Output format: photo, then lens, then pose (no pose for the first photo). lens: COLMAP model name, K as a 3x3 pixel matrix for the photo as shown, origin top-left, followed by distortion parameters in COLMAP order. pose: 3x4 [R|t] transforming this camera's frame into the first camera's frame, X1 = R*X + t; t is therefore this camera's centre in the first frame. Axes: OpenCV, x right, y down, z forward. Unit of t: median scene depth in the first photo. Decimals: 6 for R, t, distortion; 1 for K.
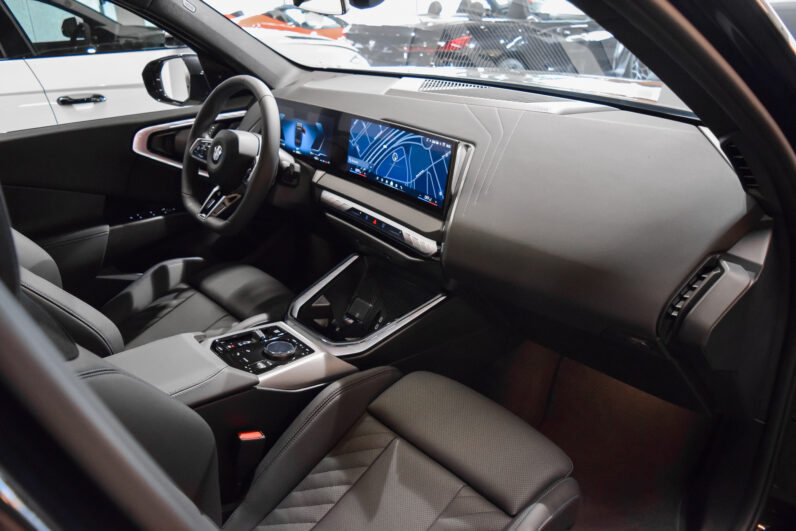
lens RADIAL K [[622.6, 0, 398.0], [0, 622.6, 265.5], [0, 0, 1]] dist [-0.073190, -0.004317]
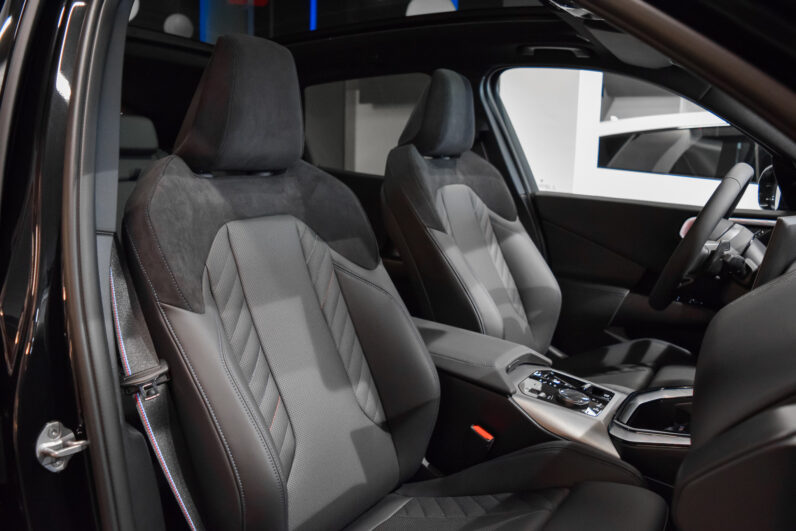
lens RADIAL K [[629.9, 0, 398.0], [0, 629.9, 265.5], [0, 0, 1]] dist [-0.031647, -0.002429]
pose [[0.278311, 0.197256, -0.940018, 0.483166], [-0.430385, 0.900544, 0.061549, 0.003959], [0.858669, 0.387440, 0.335528, 0.261668]]
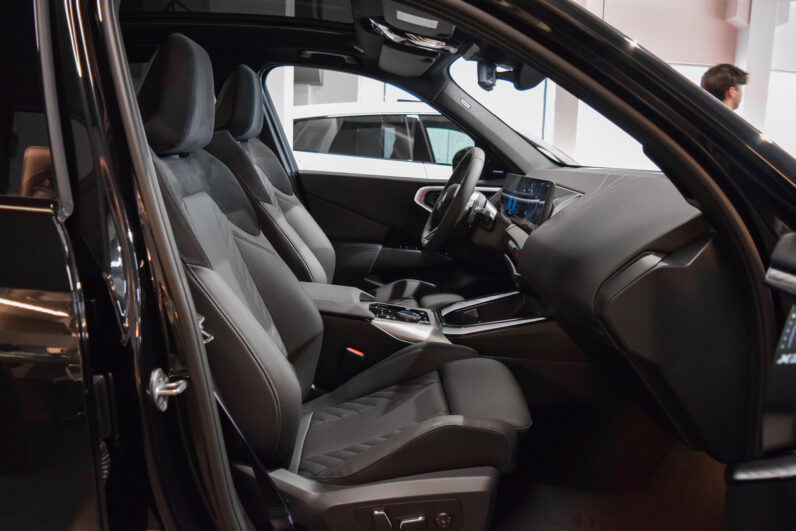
lens RADIAL K [[622.6, 0, 398.0], [0, 622.6, 265.5], [0, 0, 1]] dist [-0.073190, -0.004317]
pose [[0.769718, 0.167892, -0.615911, 0.476246], [-0.316049, 0.938483, -0.139152, 0.174056], [0.554659, 0.301766, 0.775429, -0.087148]]
